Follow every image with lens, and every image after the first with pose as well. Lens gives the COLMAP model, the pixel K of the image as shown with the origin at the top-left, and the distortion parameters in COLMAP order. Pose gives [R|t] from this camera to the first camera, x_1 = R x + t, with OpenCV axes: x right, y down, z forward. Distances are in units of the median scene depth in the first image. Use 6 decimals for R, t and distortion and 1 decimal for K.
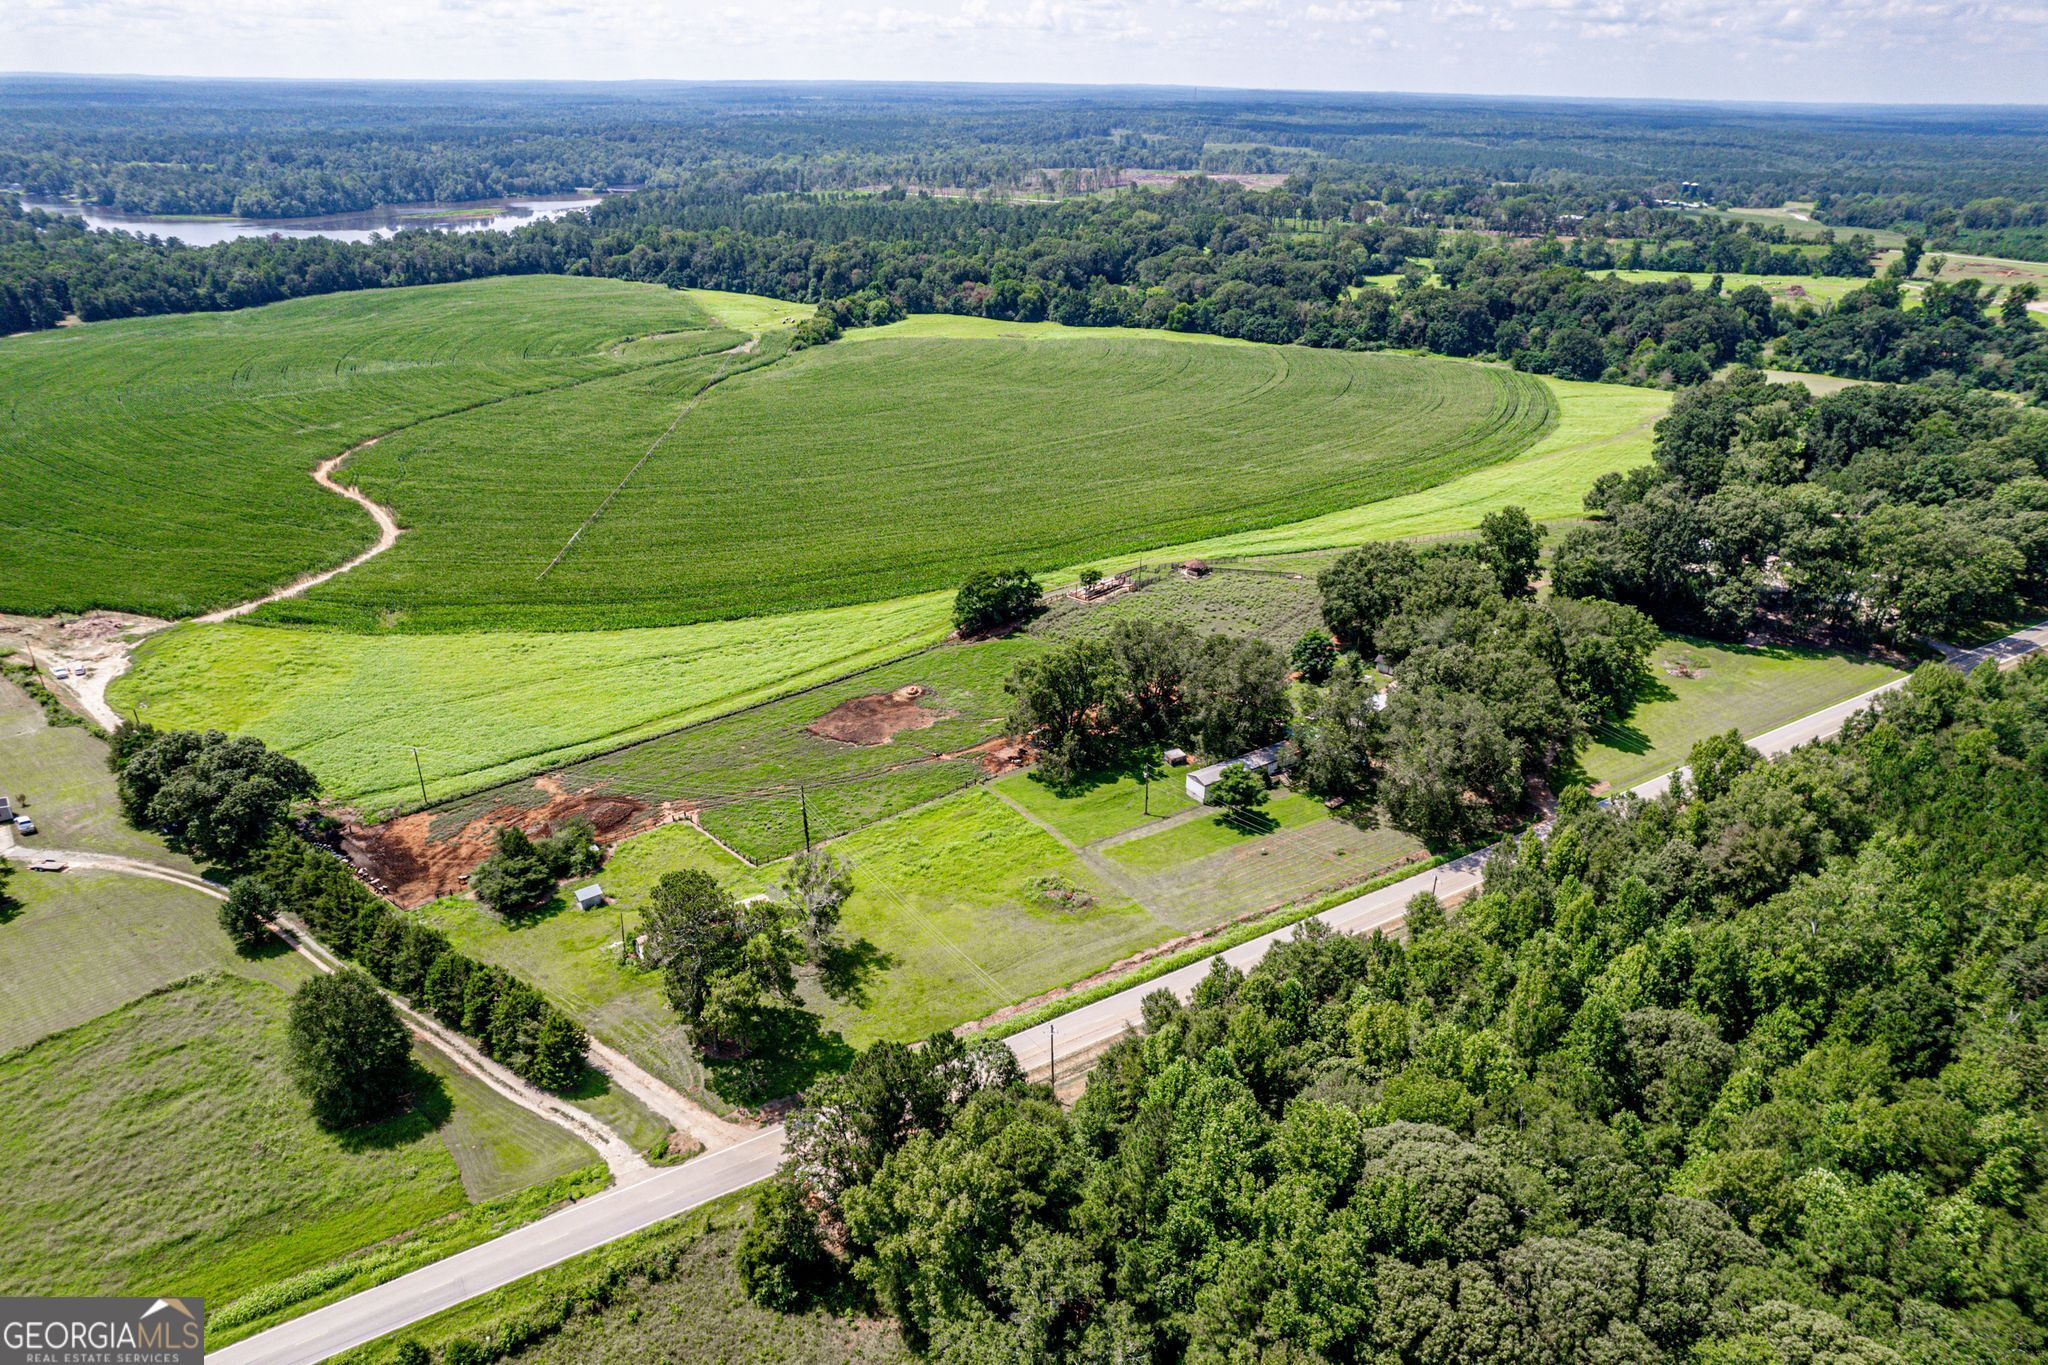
lens RADIAL K [[1309.7, 0, 1026.5], [0, 1309.7, 684.9], [0, 0, 1]] dist [-0.086136, 0.080663]
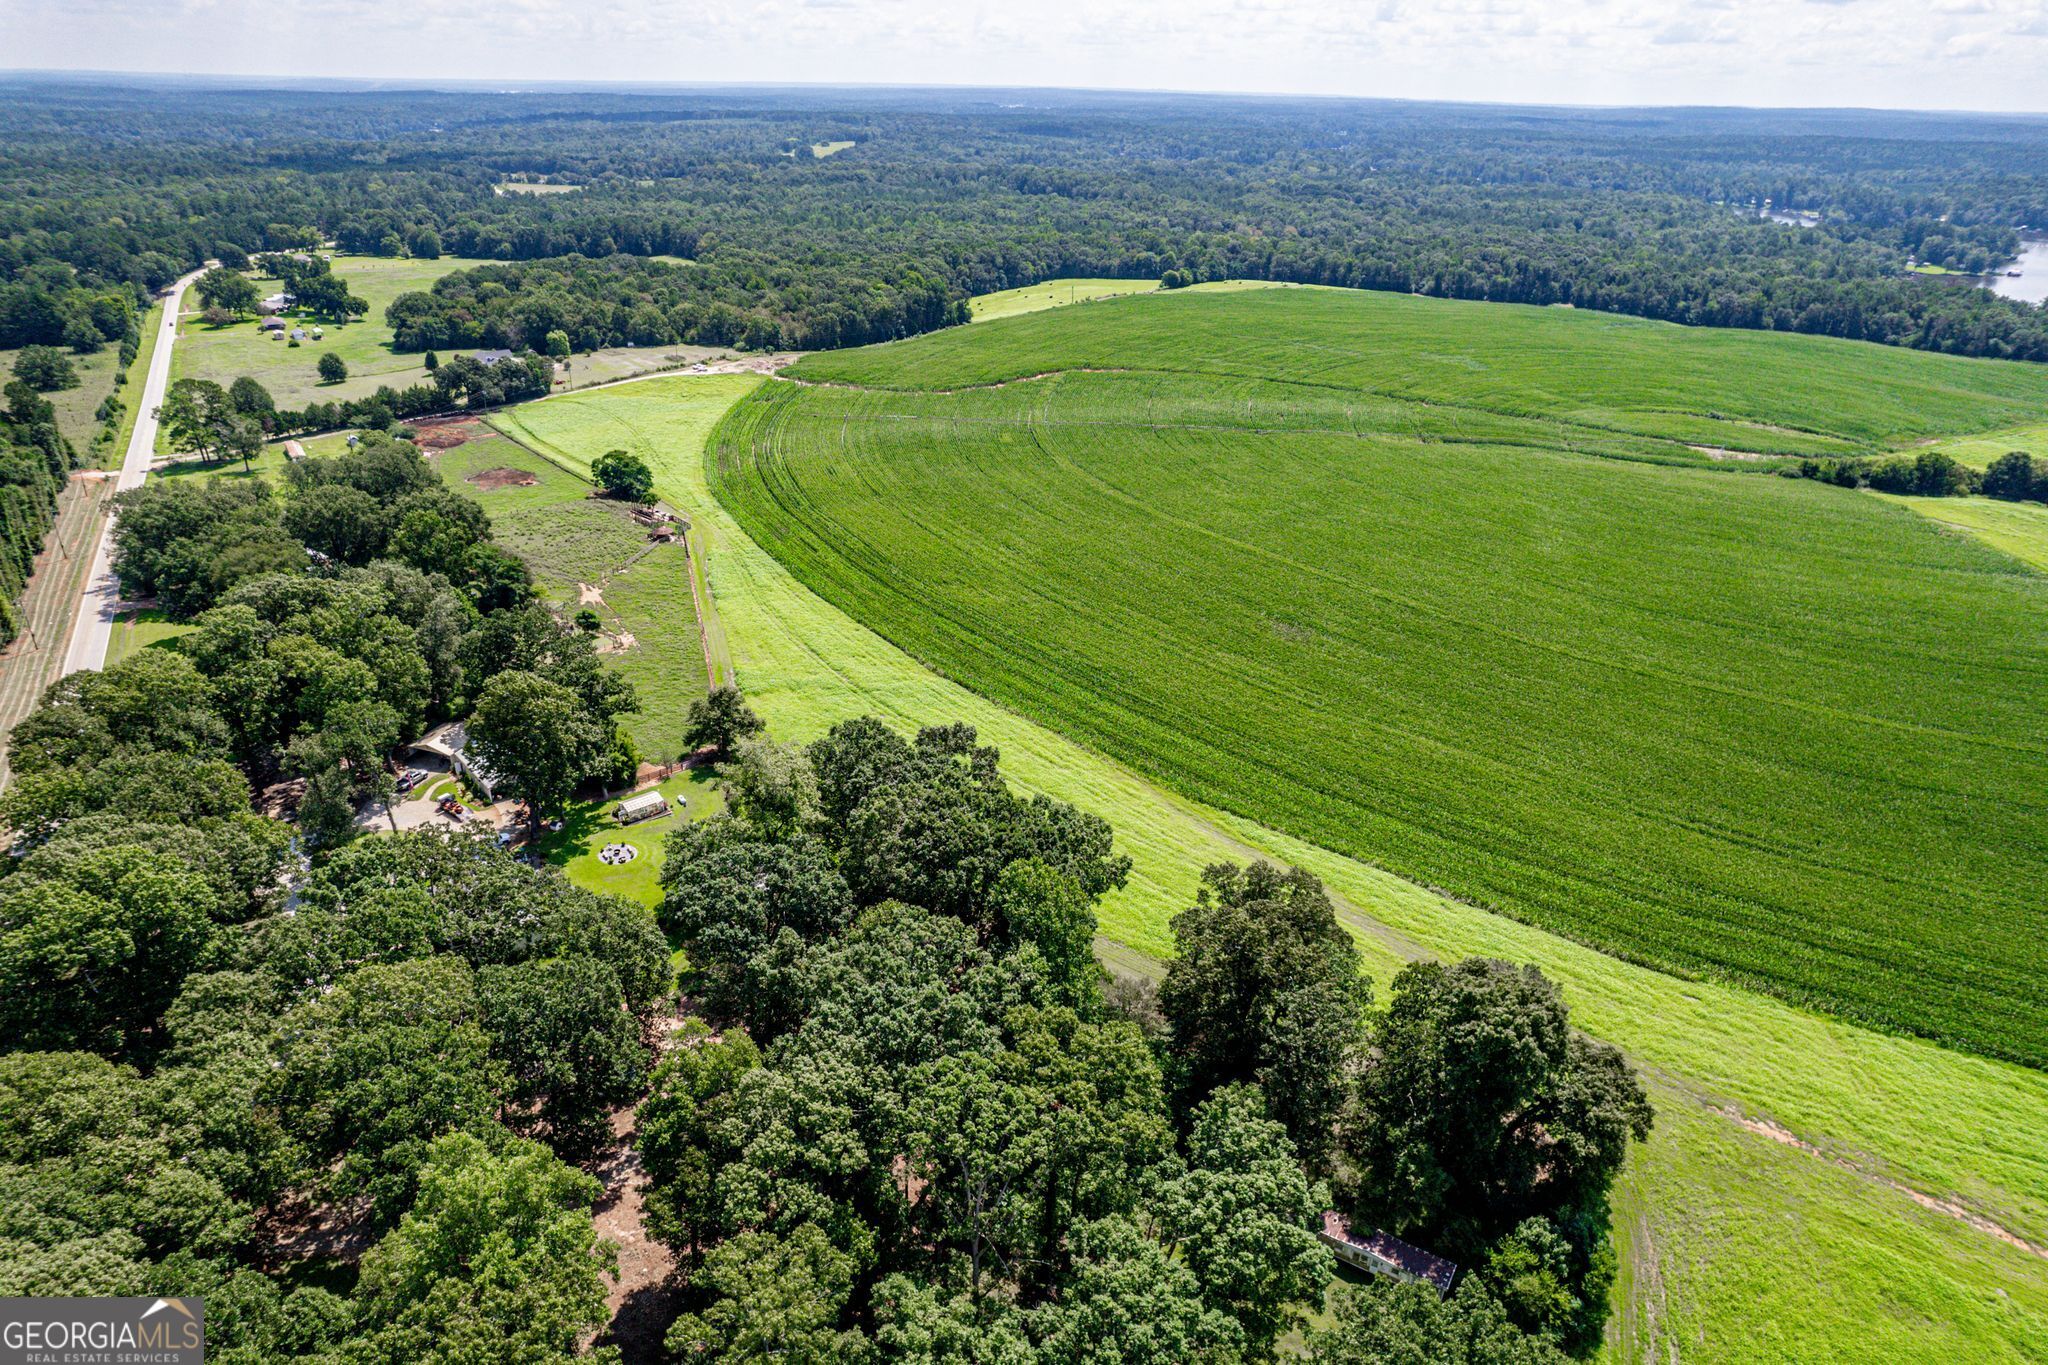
lens RADIAL K [[1309.7, 0, 1026.5], [0, 1309.7, 684.9], [0, 0, 1]] dist [-0.086136, 0.080663]
pose [[-0.013331, 0.411284, -0.911410, 0.473691], [-0.441467, 0.815422, 0.374425, -0.214769], [0.897178, 0.407349, 0.170698, 0.474865]]
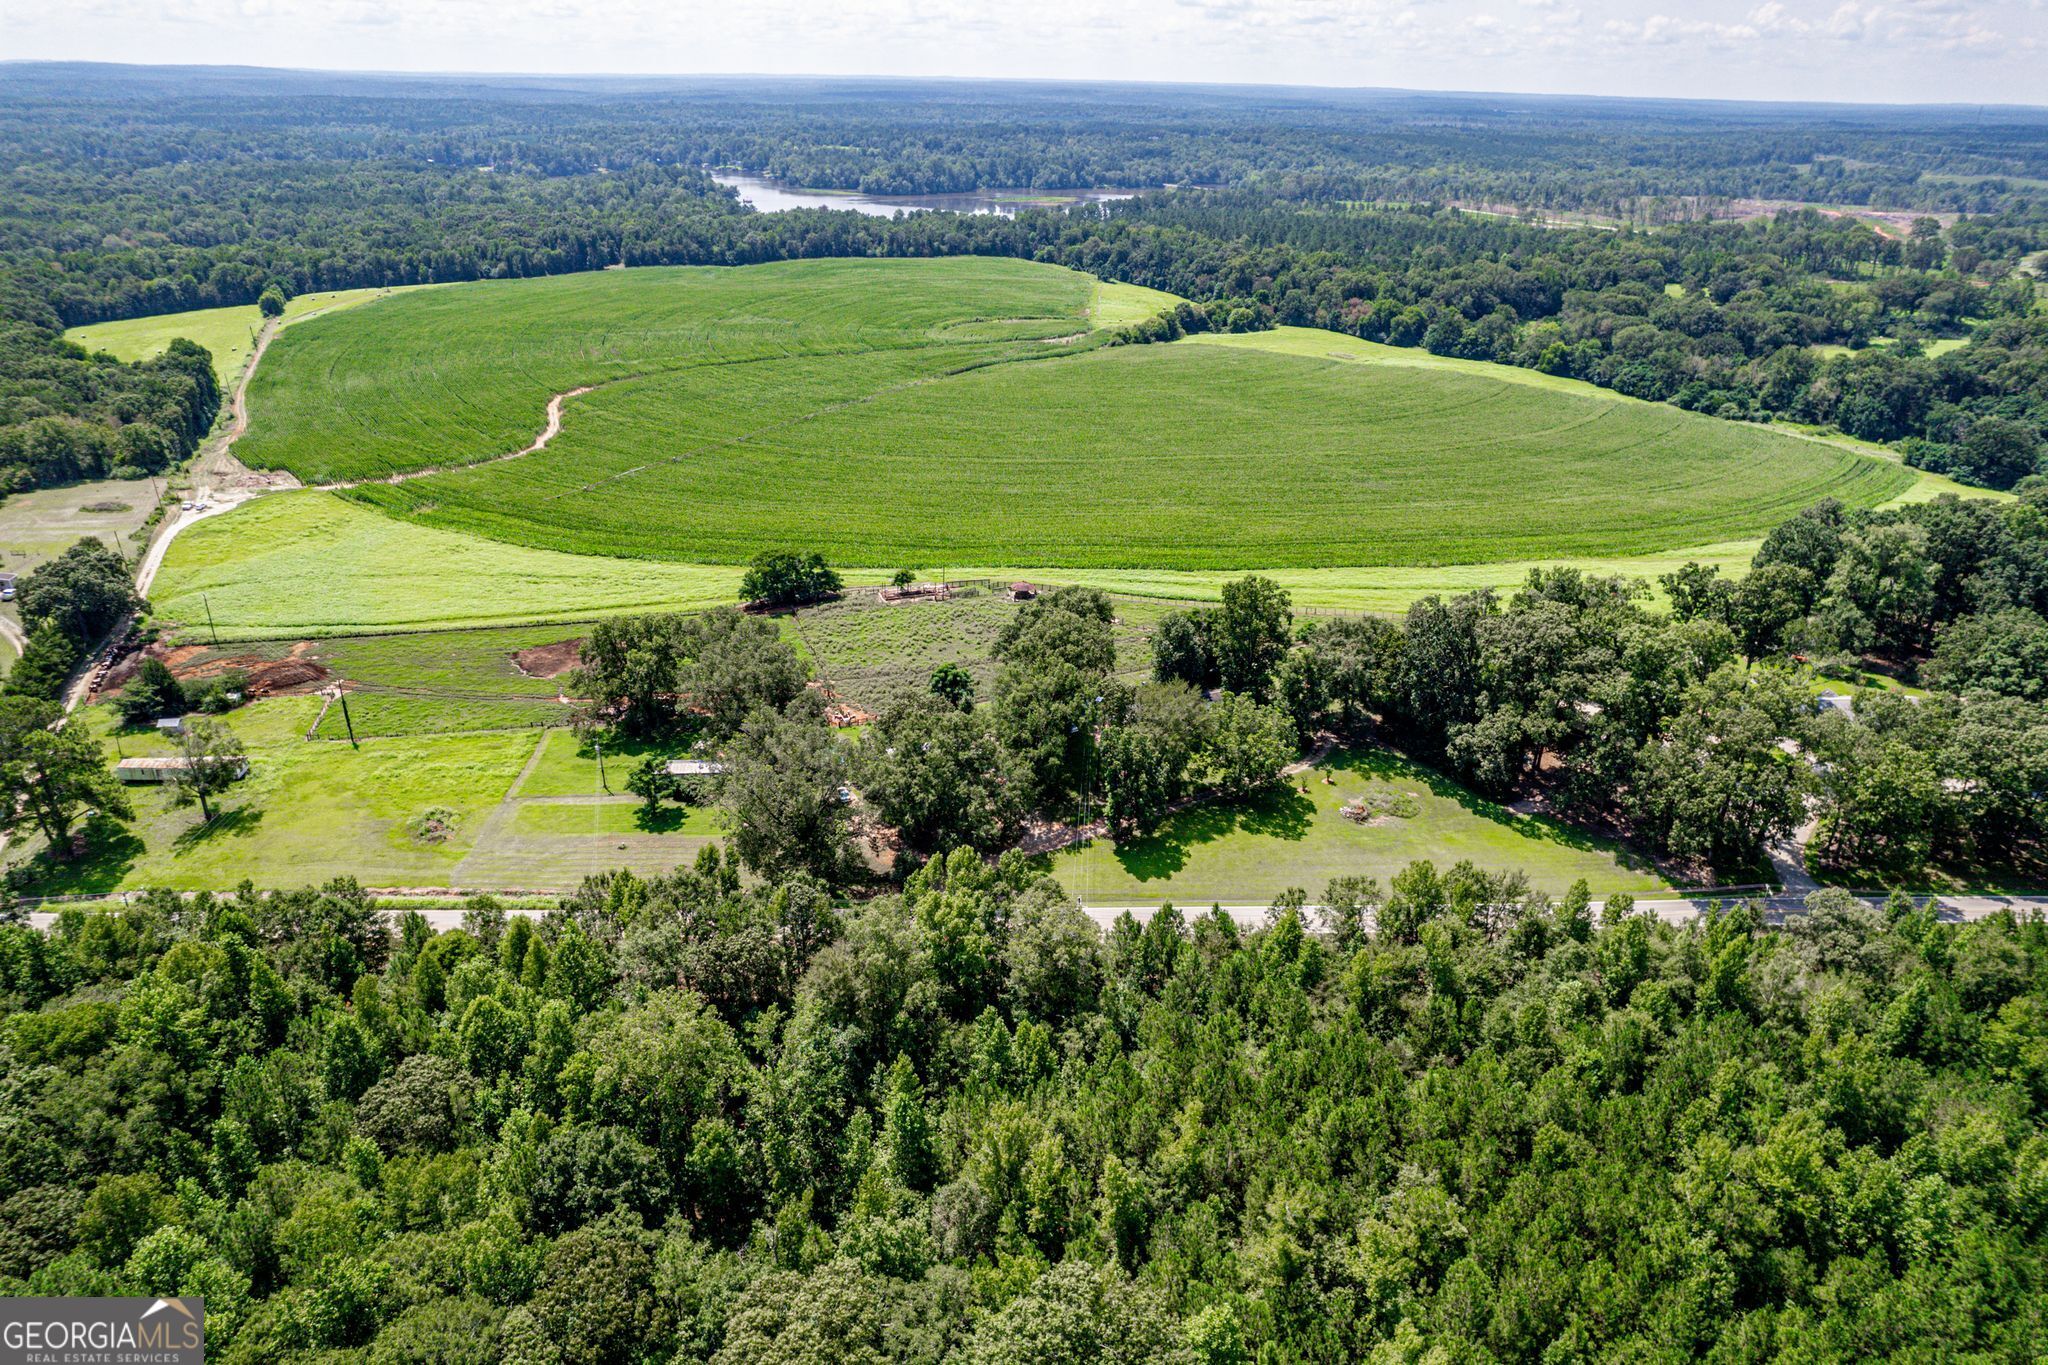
lens RADIAL K [[1319.5, 0, 1026.6], [0, 1319.5, 671.0], [0, 0, 1]] dist [-0.091007, 0.085986]
pose [[0.871965, 0.208428, -0.442984, 0.236288], [-0.215964, 0.975808, 0.034025, -0.027782], [0.439360, 0.066000, 0.895883, 0.065599]]
